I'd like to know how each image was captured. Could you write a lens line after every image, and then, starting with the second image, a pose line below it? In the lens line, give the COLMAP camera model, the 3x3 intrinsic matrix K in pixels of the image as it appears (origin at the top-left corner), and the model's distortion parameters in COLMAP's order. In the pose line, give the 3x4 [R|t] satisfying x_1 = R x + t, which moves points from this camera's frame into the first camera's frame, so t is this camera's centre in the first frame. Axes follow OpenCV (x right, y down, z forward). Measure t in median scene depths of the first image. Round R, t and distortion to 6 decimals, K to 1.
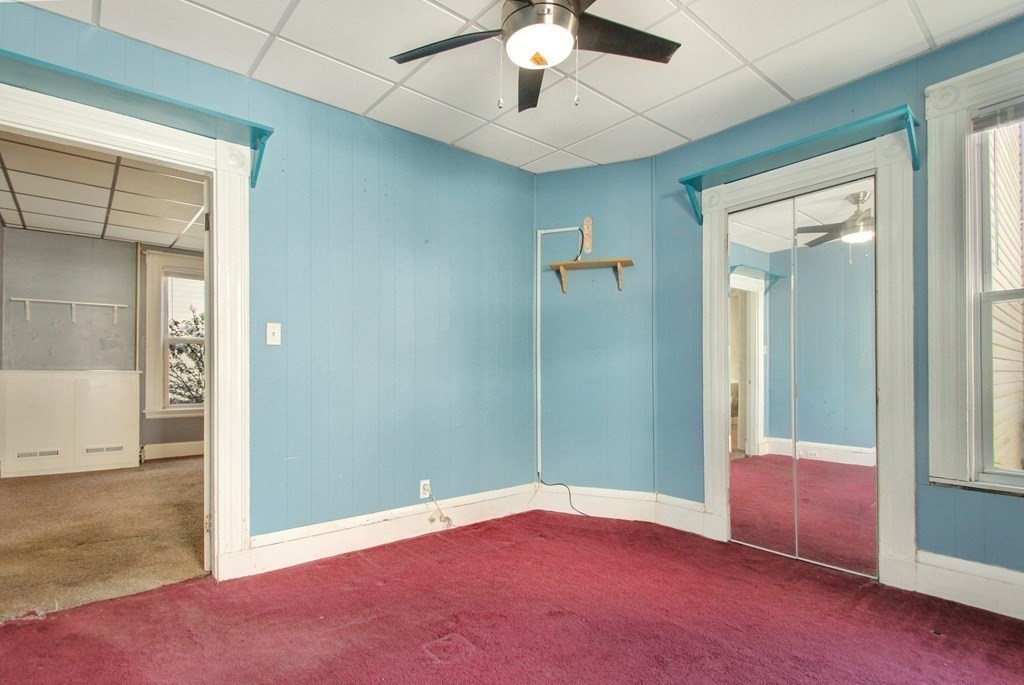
lens RADIAL K [[491.5, 0, 510.9], [0, 491.5, 365.4], [0, 0, 1]] dist [0.013089, -0.002539]
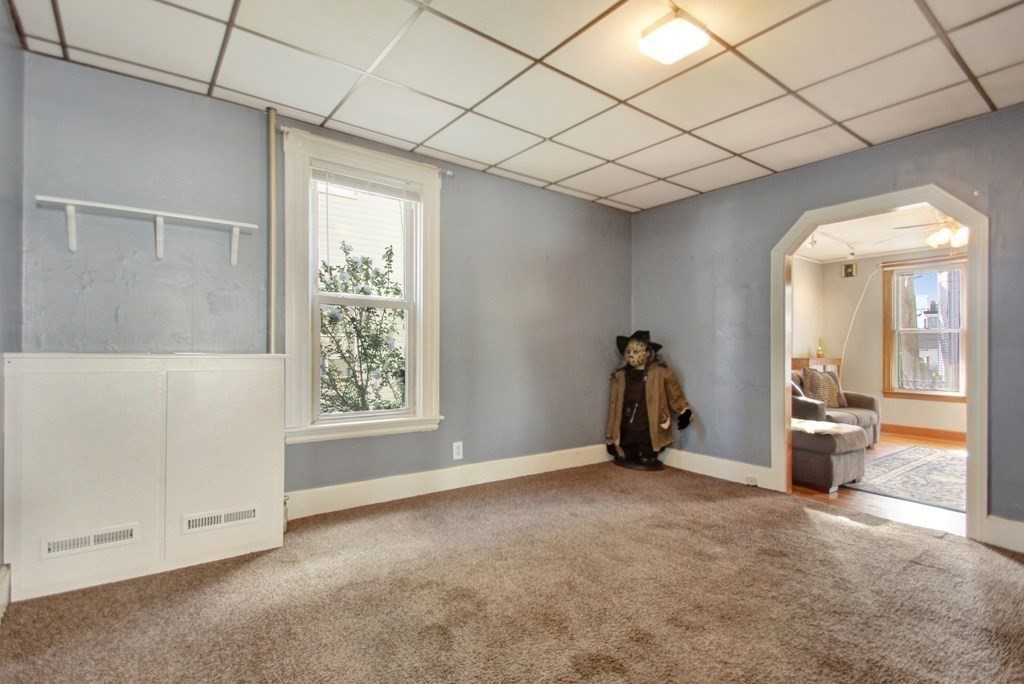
lens RADIAL K [[491.5, 0, 506.6], [0, 491.5, 349.9], [0, 0, 1]] dist [0.013089, -0.002539]
pose [[0.996807, -0.001182, -0.079844, -0.478611], [0.001354, 0.999997, 0.002104, 0.005565], [0.079841, -0.002205, 0.996805, 0.514600]]
